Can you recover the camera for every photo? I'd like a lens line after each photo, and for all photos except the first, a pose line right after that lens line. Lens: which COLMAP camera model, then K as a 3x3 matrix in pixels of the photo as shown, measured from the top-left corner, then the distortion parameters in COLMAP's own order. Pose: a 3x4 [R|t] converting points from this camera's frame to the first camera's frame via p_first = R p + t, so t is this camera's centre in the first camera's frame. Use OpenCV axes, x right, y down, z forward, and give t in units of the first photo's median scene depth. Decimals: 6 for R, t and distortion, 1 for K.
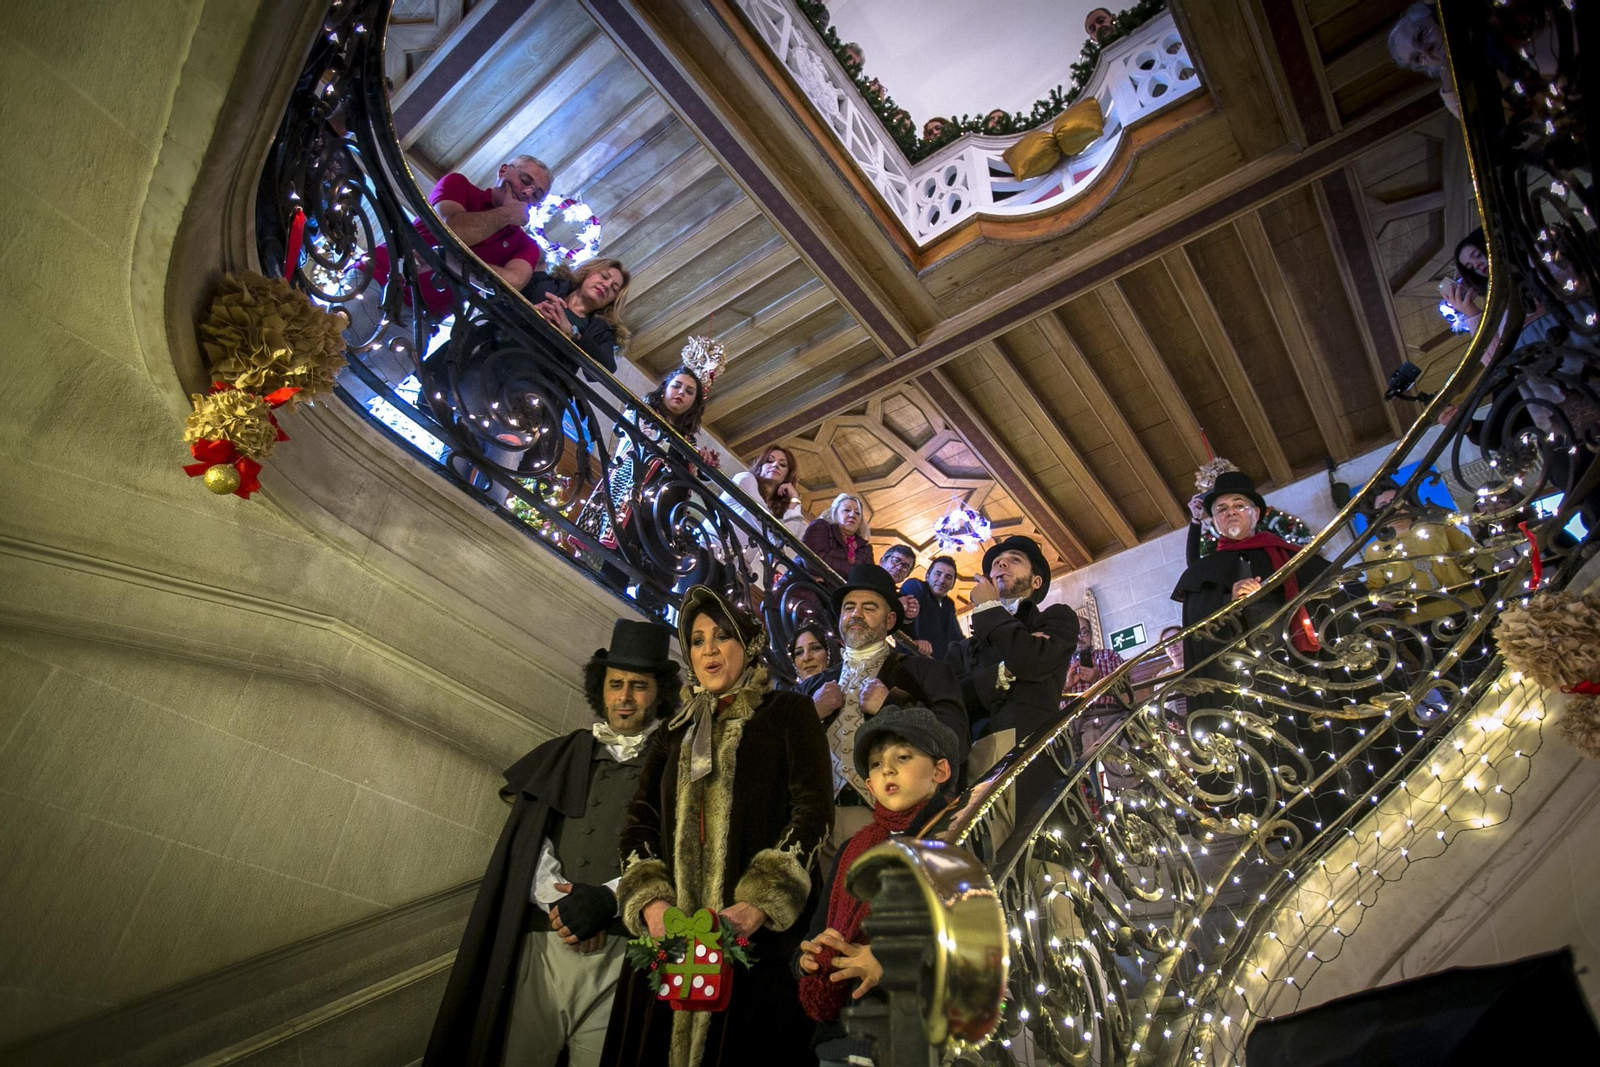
lens RADIAL K [[888.4, 0, 798.5], [0, 888.4, 536.6], [0, 0, 1]] dist [-0.054252, 0.037589]
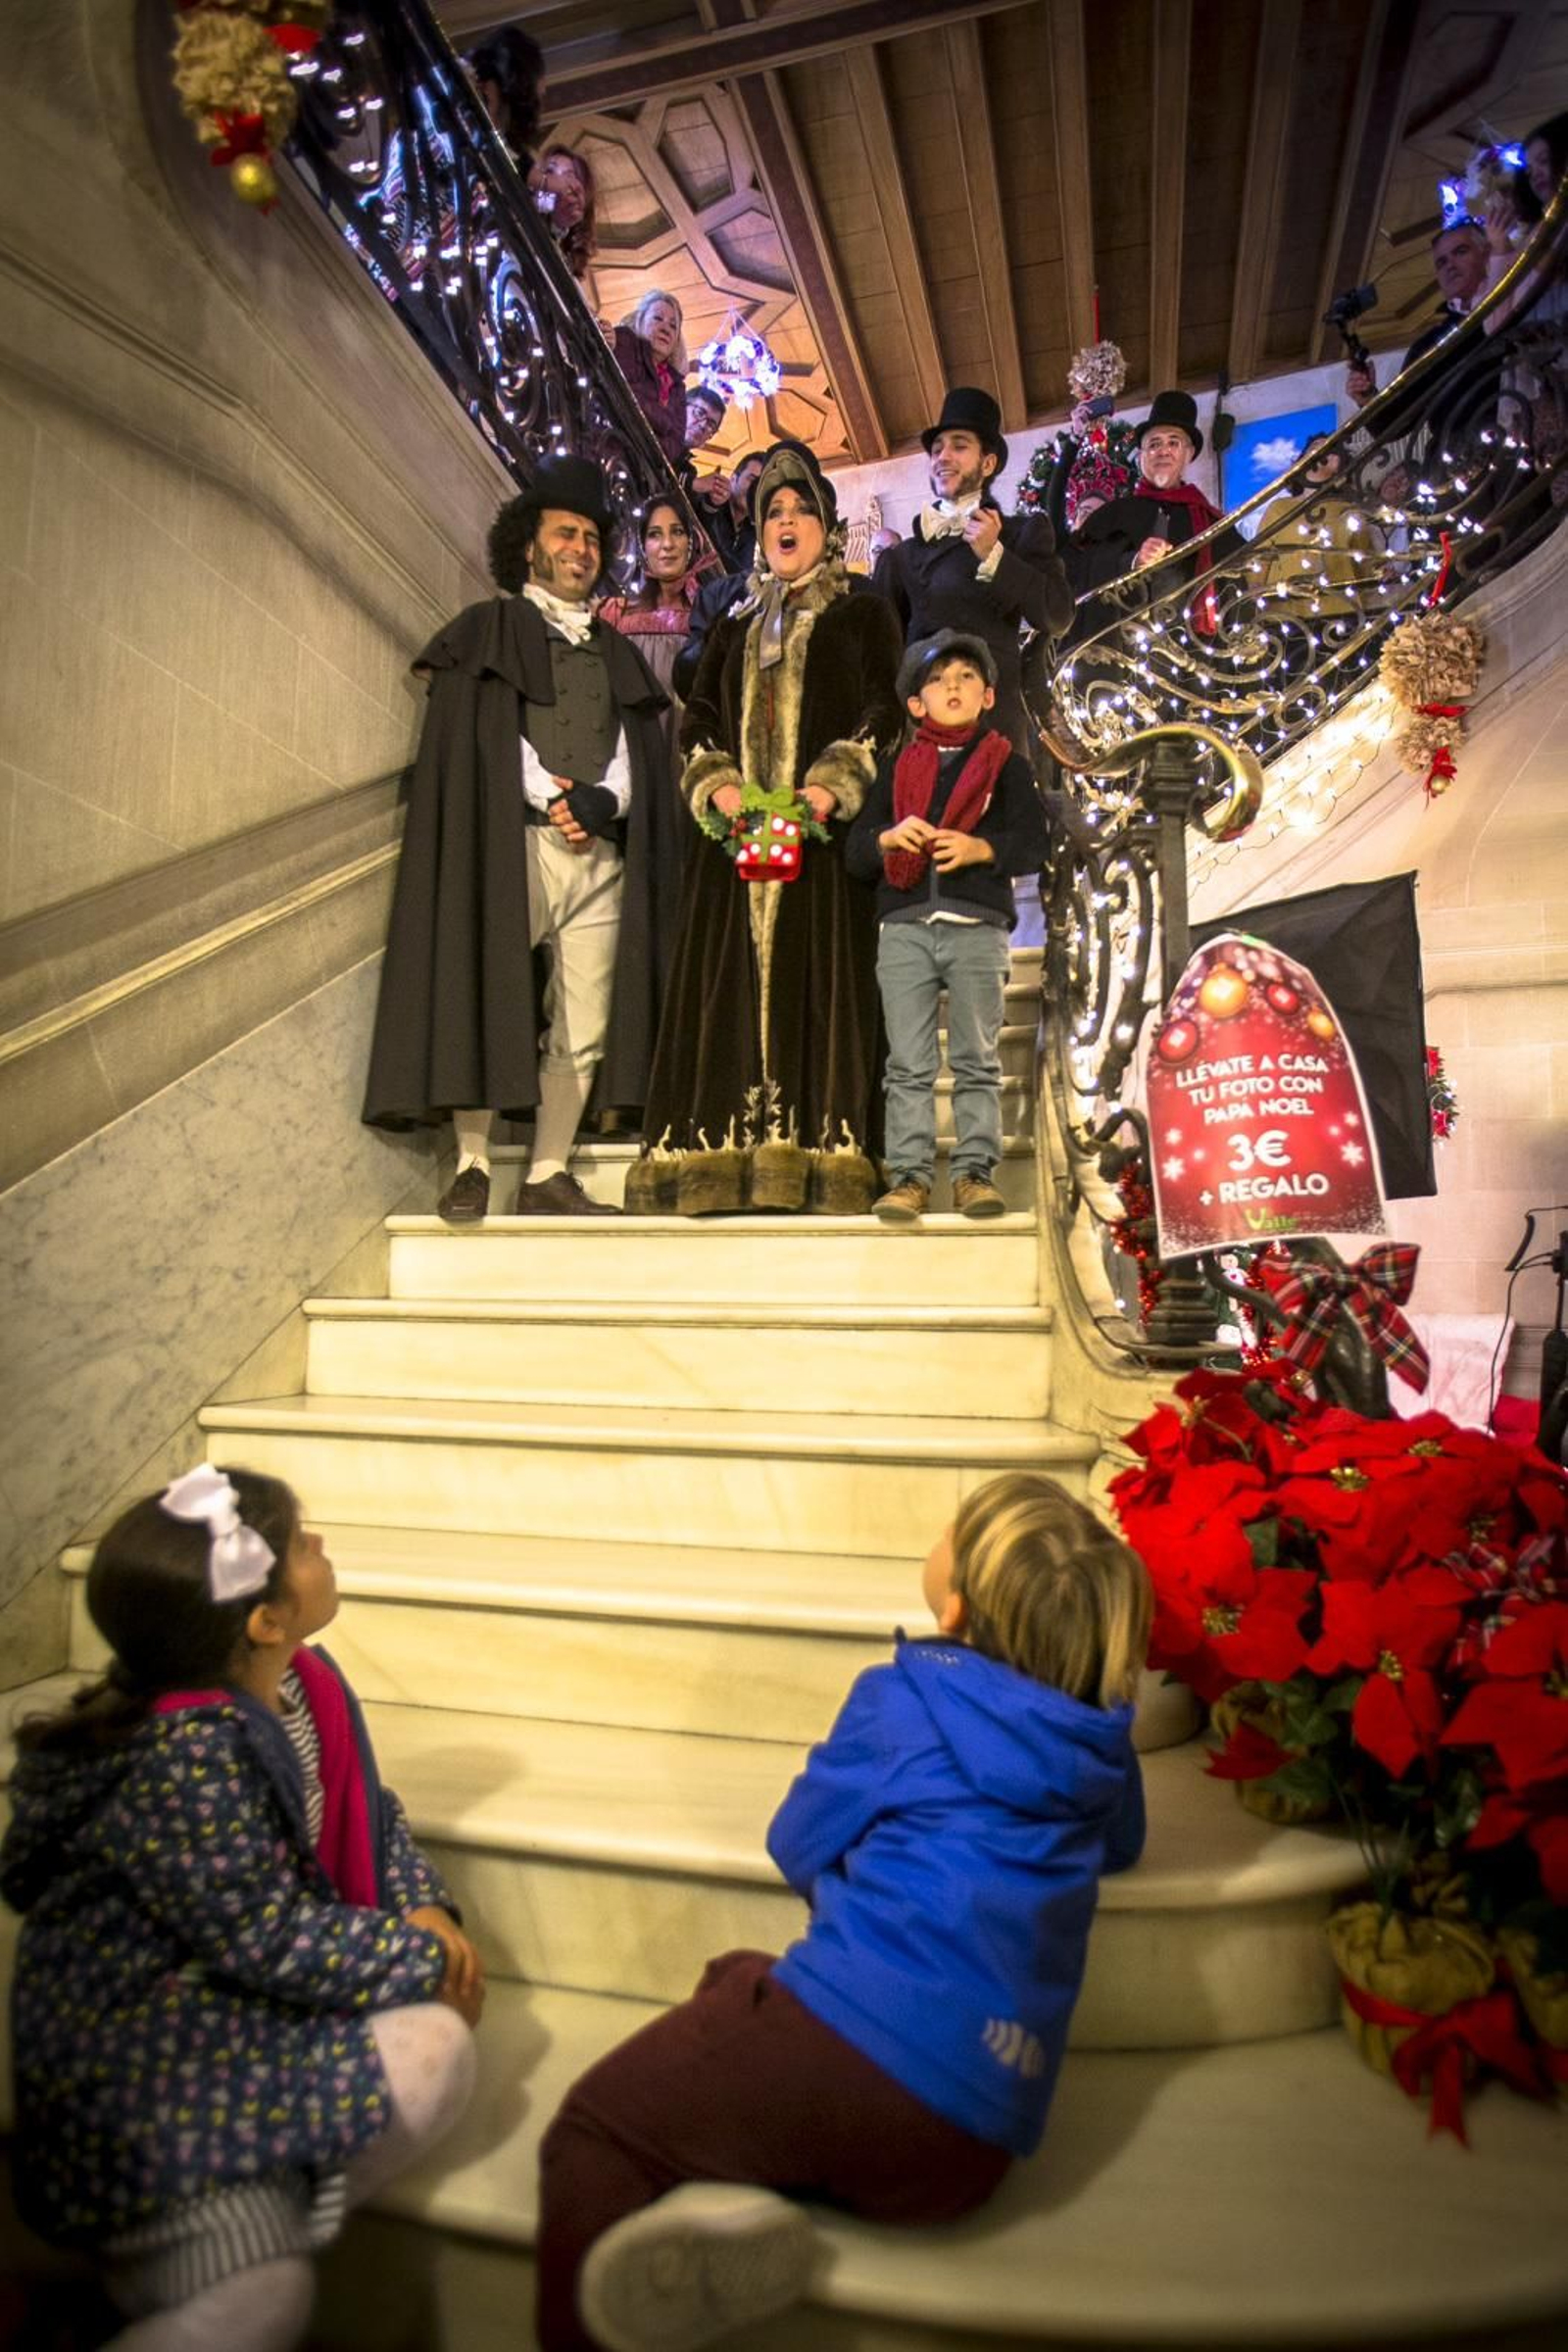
lens RADIAL K [[1305.9, 0, 777.9], [0, 1305.9, 1173.2], [0, 0, 1]] dist [-0.054252, 0.037589]
pose [[0.931210, -0.000016, 0.364484, -0.350877], [-0.198658, 0.838388, 0.507583, 0.003976], [-0.305587, -0.545074, 0.780712, -0.255823]]
